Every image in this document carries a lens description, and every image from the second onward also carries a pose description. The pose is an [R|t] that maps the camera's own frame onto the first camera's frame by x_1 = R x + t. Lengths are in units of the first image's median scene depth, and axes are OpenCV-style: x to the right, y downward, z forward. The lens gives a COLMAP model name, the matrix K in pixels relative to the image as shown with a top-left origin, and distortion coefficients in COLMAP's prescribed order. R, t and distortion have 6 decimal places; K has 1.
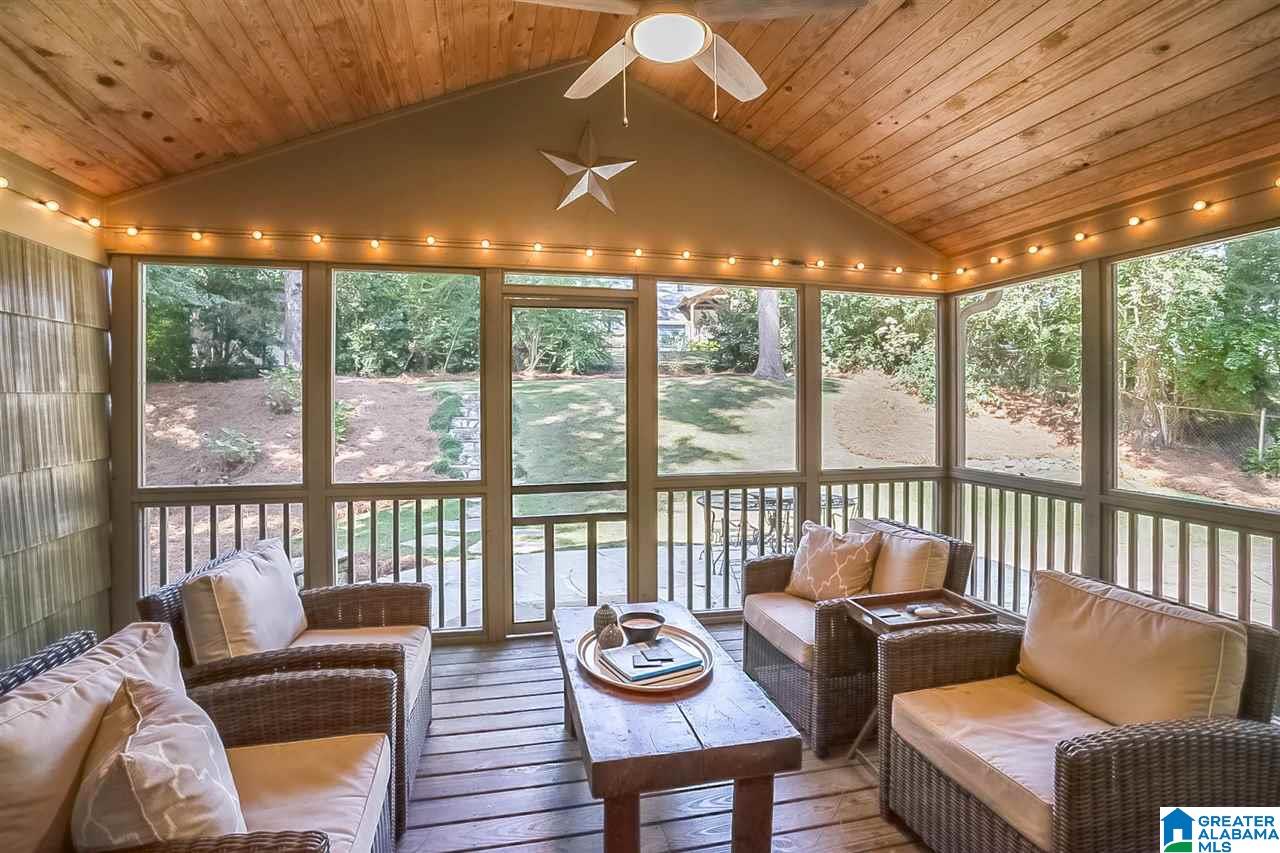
lens RADIAL K [[645.0, 0, 636.1], [0, 645.0, 406.8], [0, 0, 1]] dist [-0.072056, 0.051948]
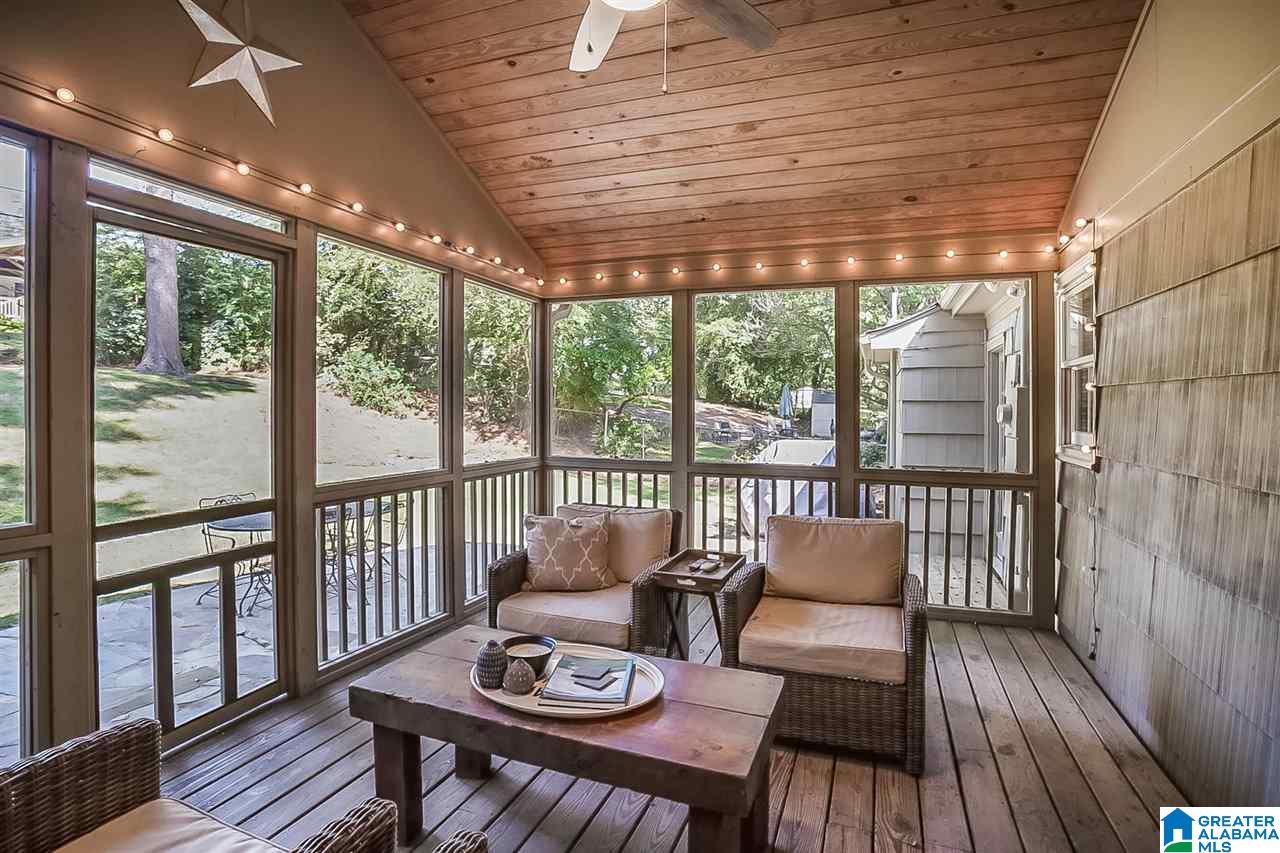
lens RADIAL K [[645.0, 0, 636.1], [0, 645.0, 406.8], [0, 0, 1]] dist [-0.072056, 0.051948]
pose [[0.561220, 0.004056, 0.827657, -0.387944], [0.005064, 0.999952, -0.008334, 0.021577], [-0.827651, 0.008869, 0.561173, 0.273467]]
